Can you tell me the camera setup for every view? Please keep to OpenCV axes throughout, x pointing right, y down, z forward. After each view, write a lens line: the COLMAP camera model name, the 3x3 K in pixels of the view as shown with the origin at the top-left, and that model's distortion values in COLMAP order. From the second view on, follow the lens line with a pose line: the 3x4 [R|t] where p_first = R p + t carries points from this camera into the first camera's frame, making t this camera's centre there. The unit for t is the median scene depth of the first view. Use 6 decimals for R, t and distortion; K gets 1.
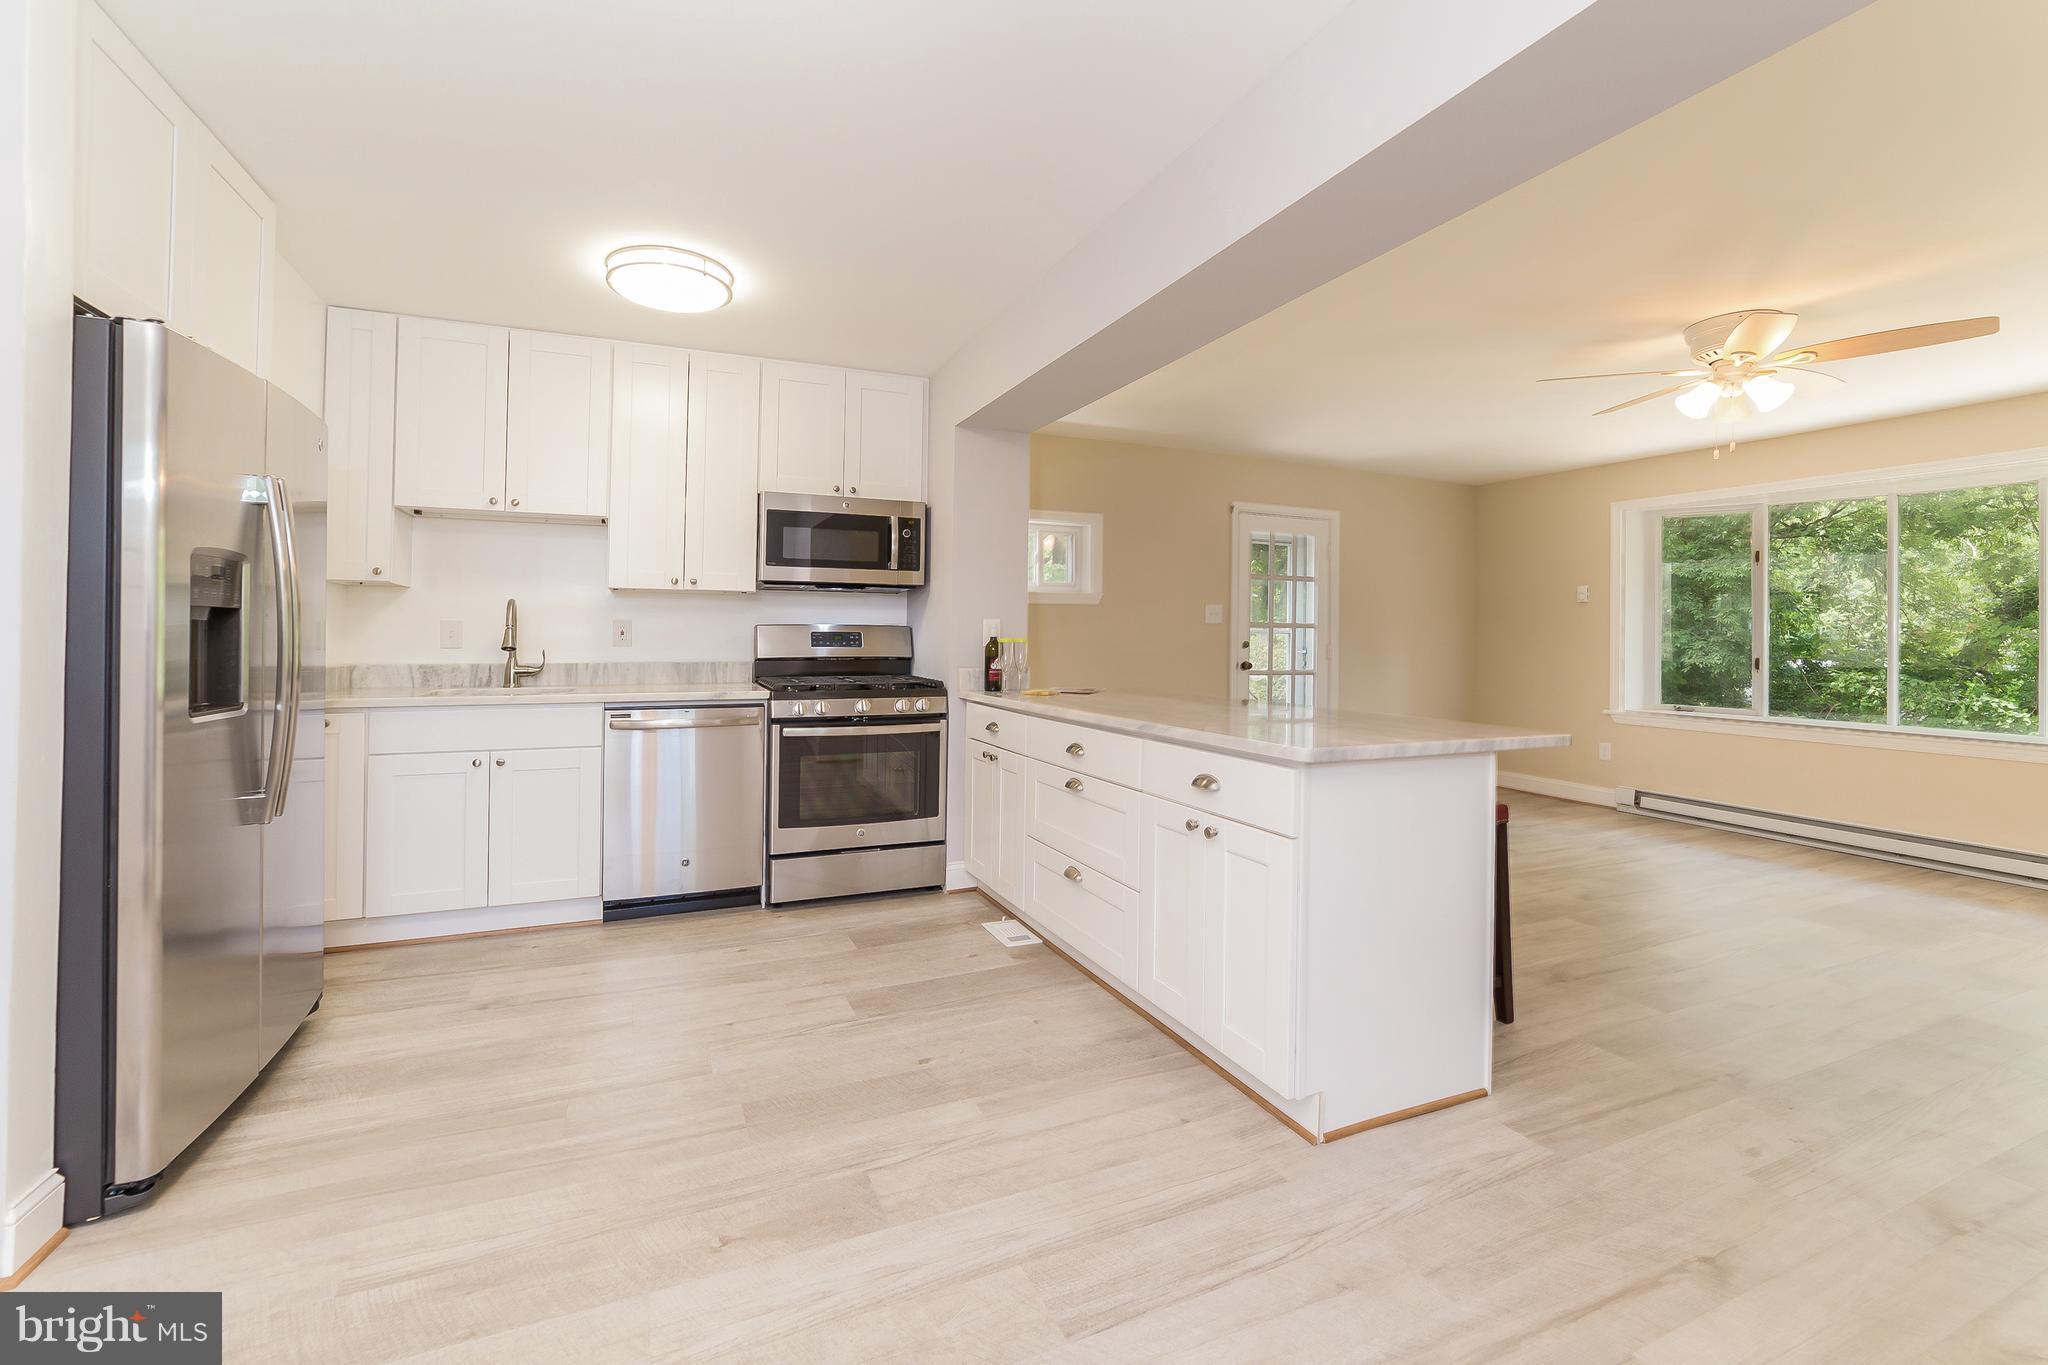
lens RADIAL K [[796.6, 0, 1011.0], [0, 796.6, 635.1], [0, 0, 1]] dist [-0.010345, 0.000015]
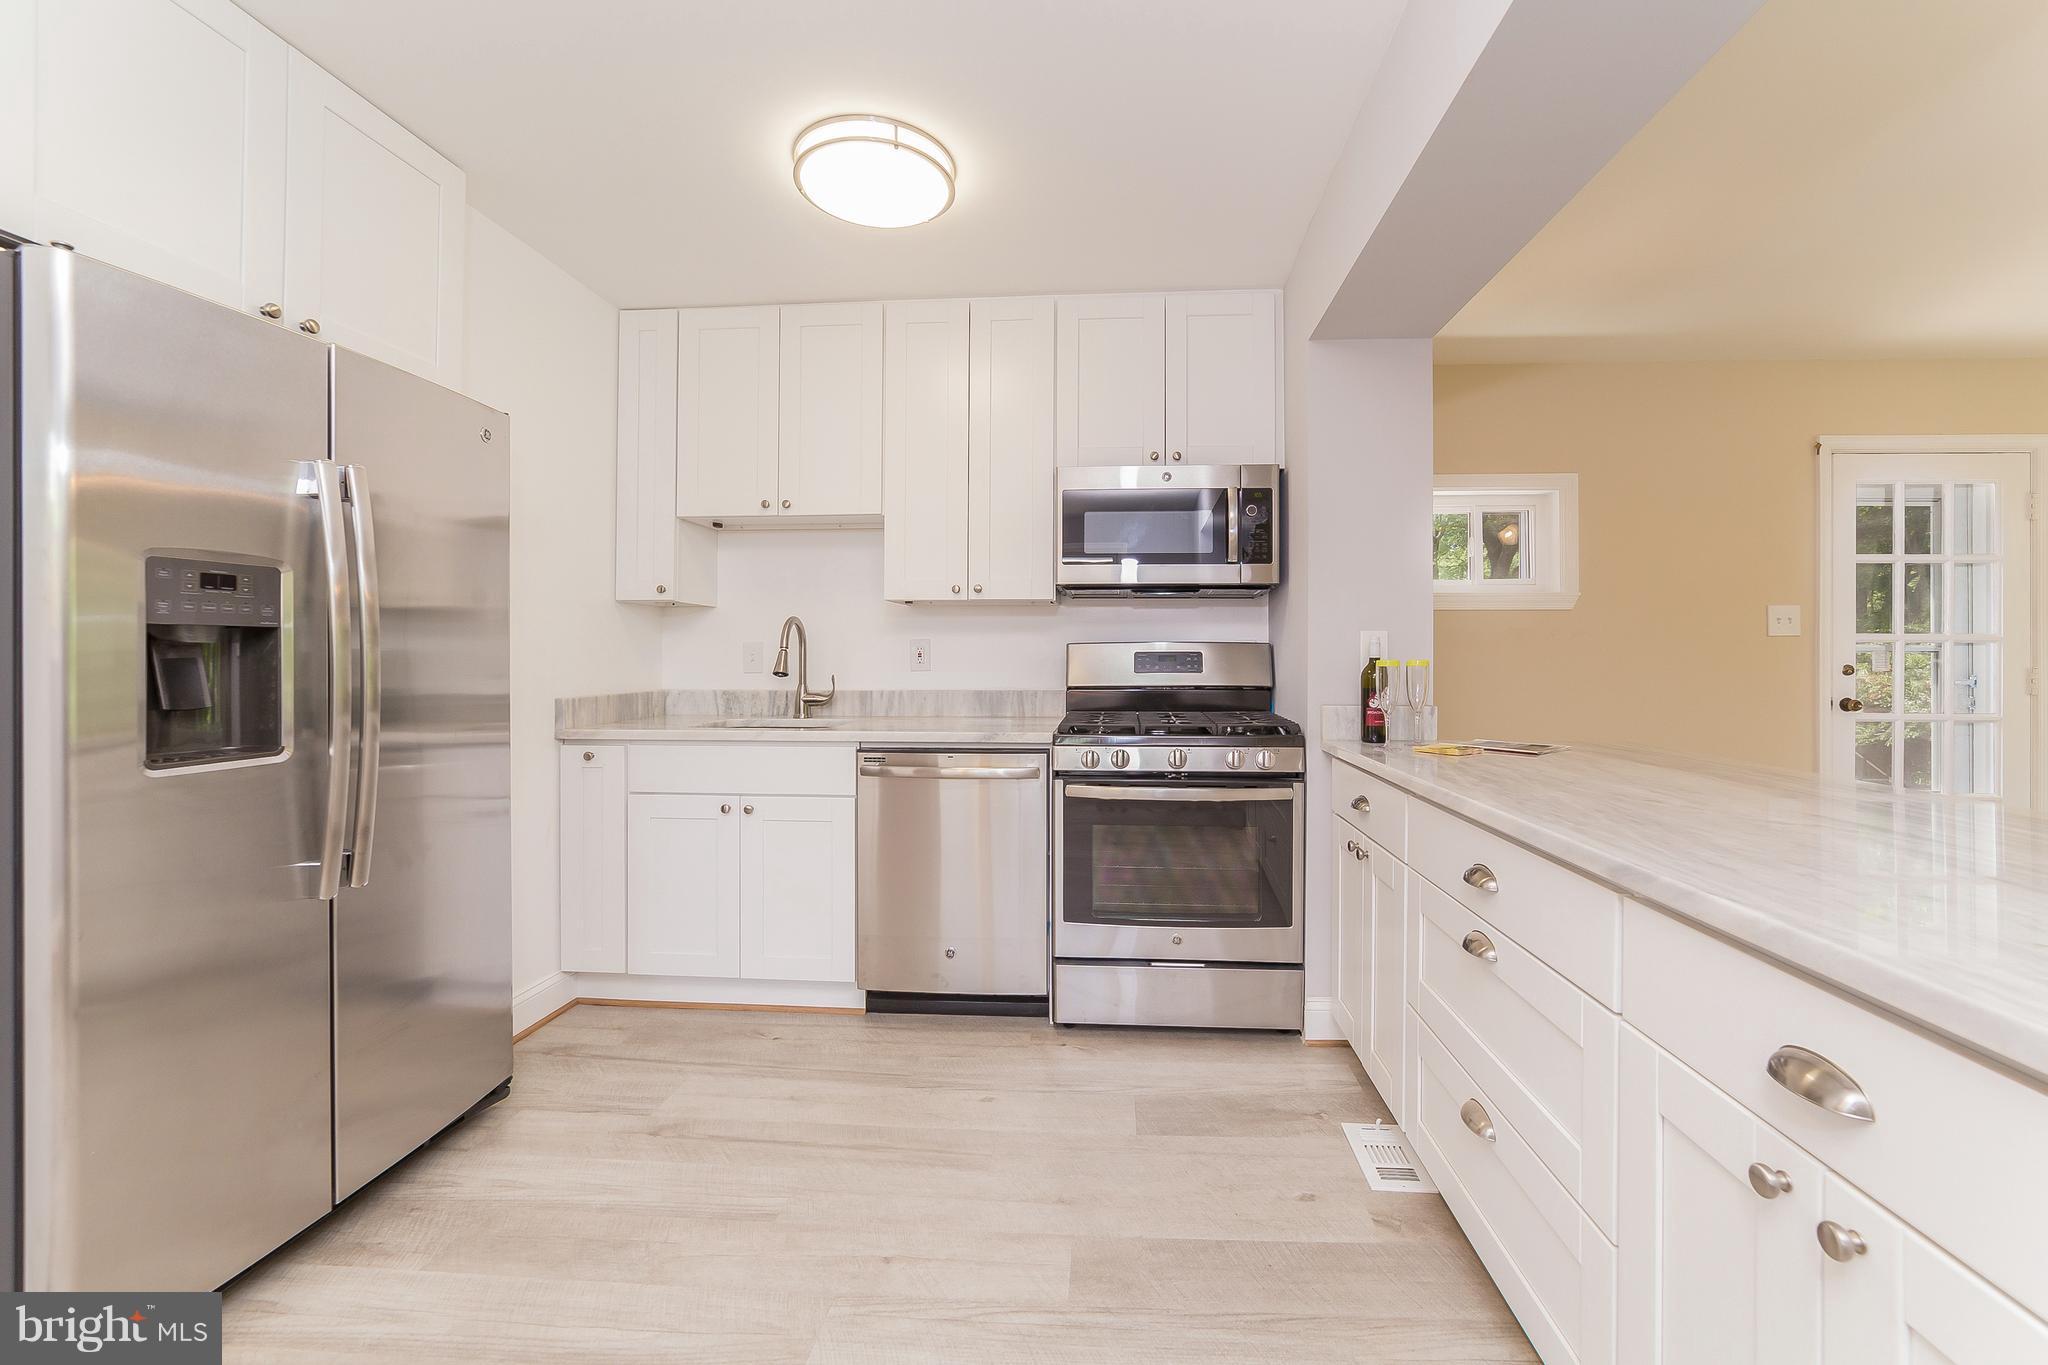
lens RADIAL K [[911.7, 0, 1055.8], [0, 911.7, 641.3], [0, 0, 1]] dist [-0.019524, 0.001996]
pose [[0.910689, -0.011162, -0.412942, 0.048549], [0.004402, 0.999840, -0.017318, -0.000064], [0.413070, 0.013953, 0.910592, 0.230569]]
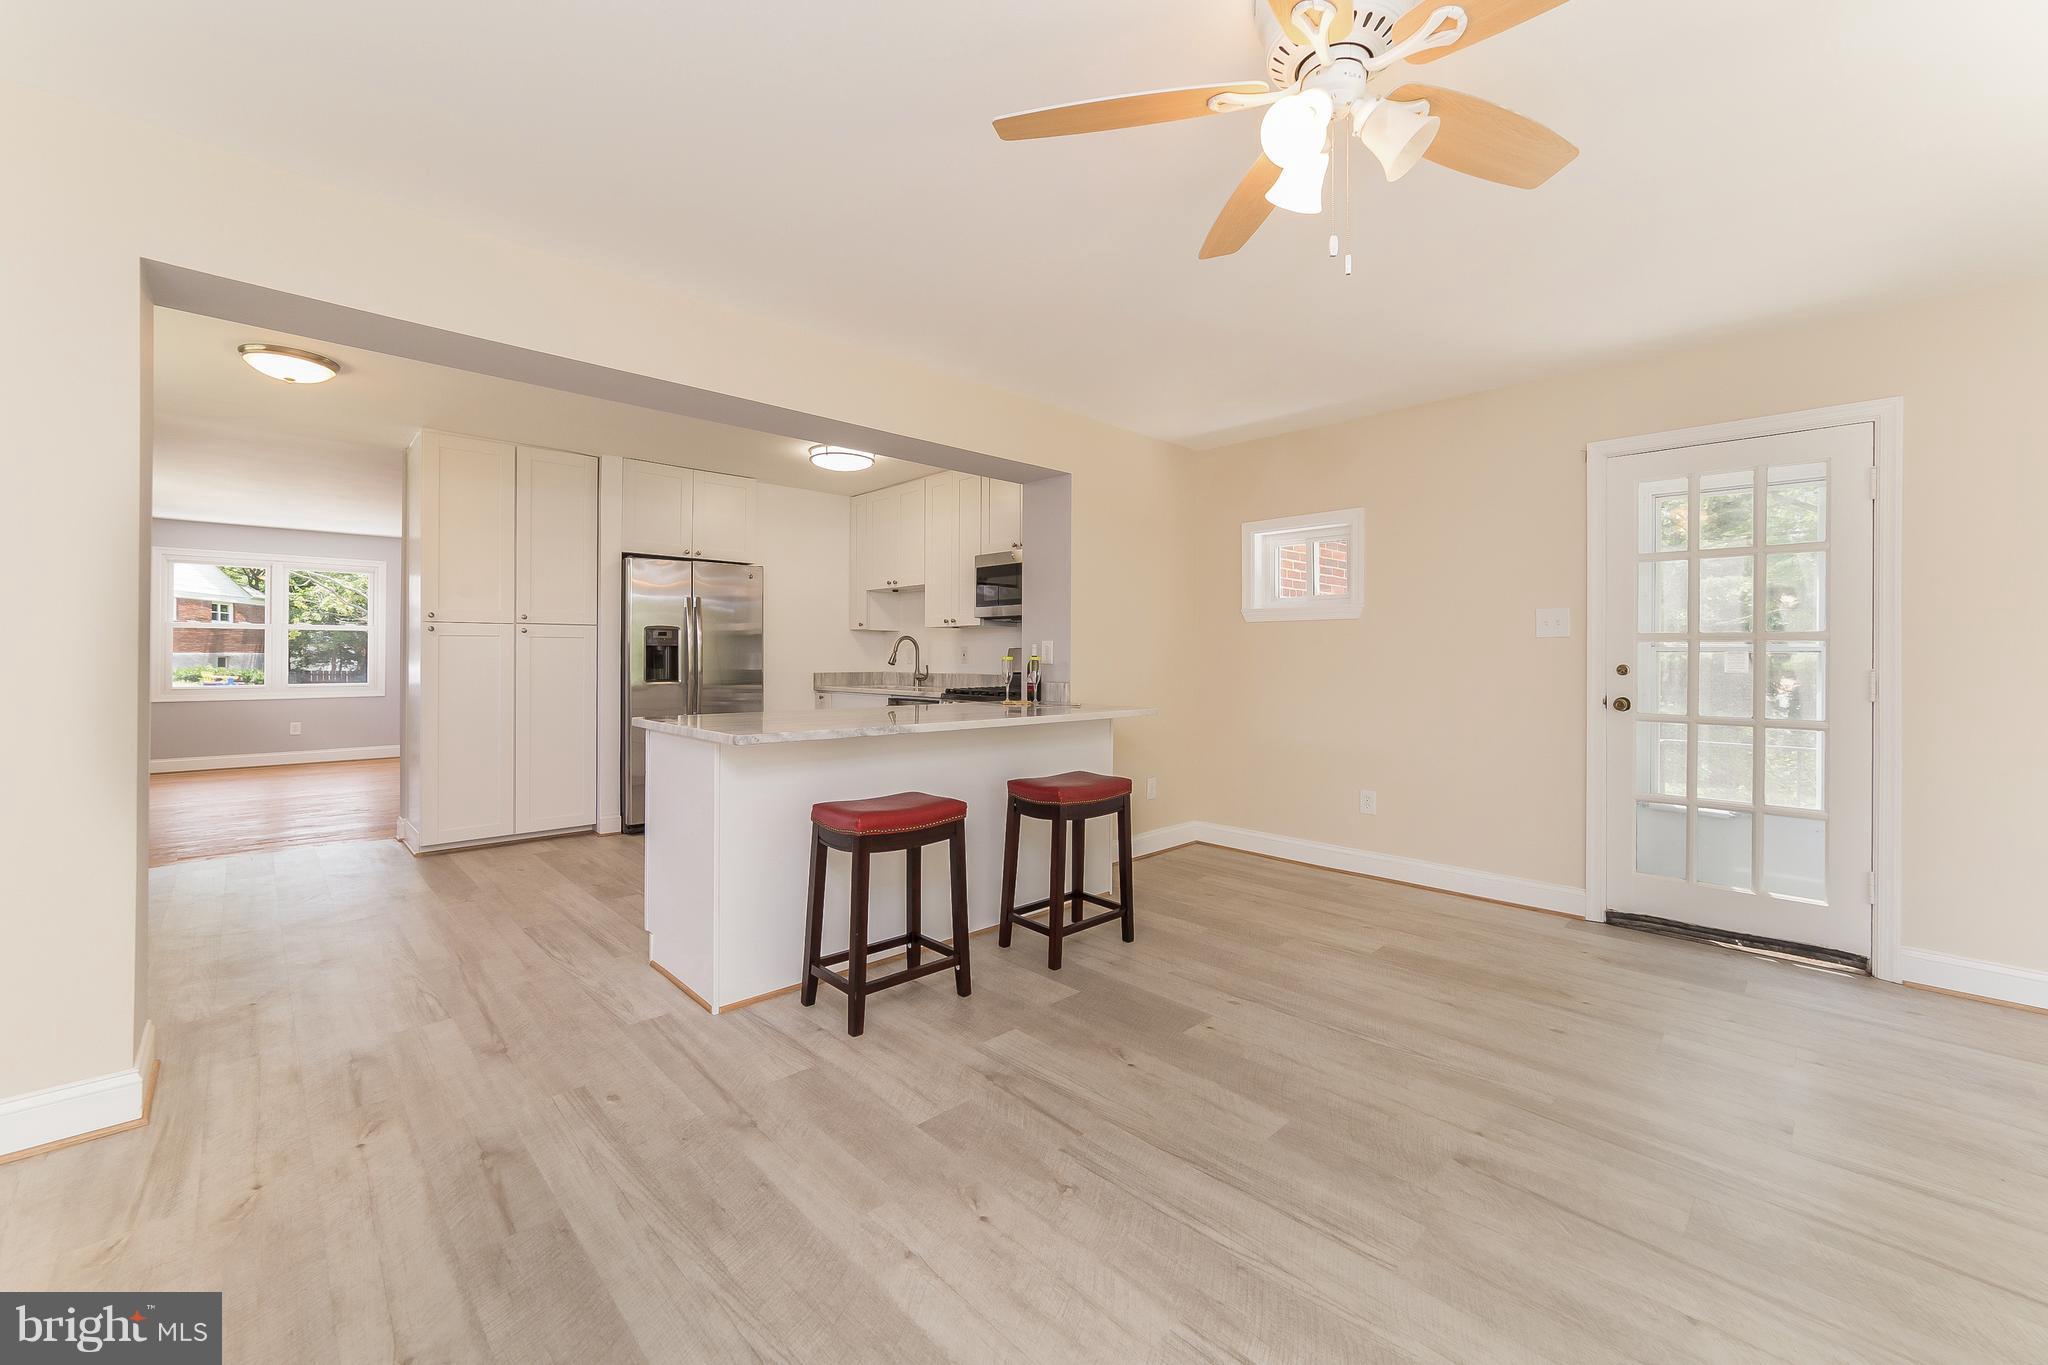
lens RADIAL K [[796.6, 0, 1032.2], [0, 796.6, 662.3], [0, 0, 1]] dist [-0.010345, 0.000015]
pose [[0.388243, 0.005388, -0.921541, 1.276215], [0.002678, 0.999972, 0.006975, 0.002103], [0.921553, -0.005175, 0.388218, 0.630047]]
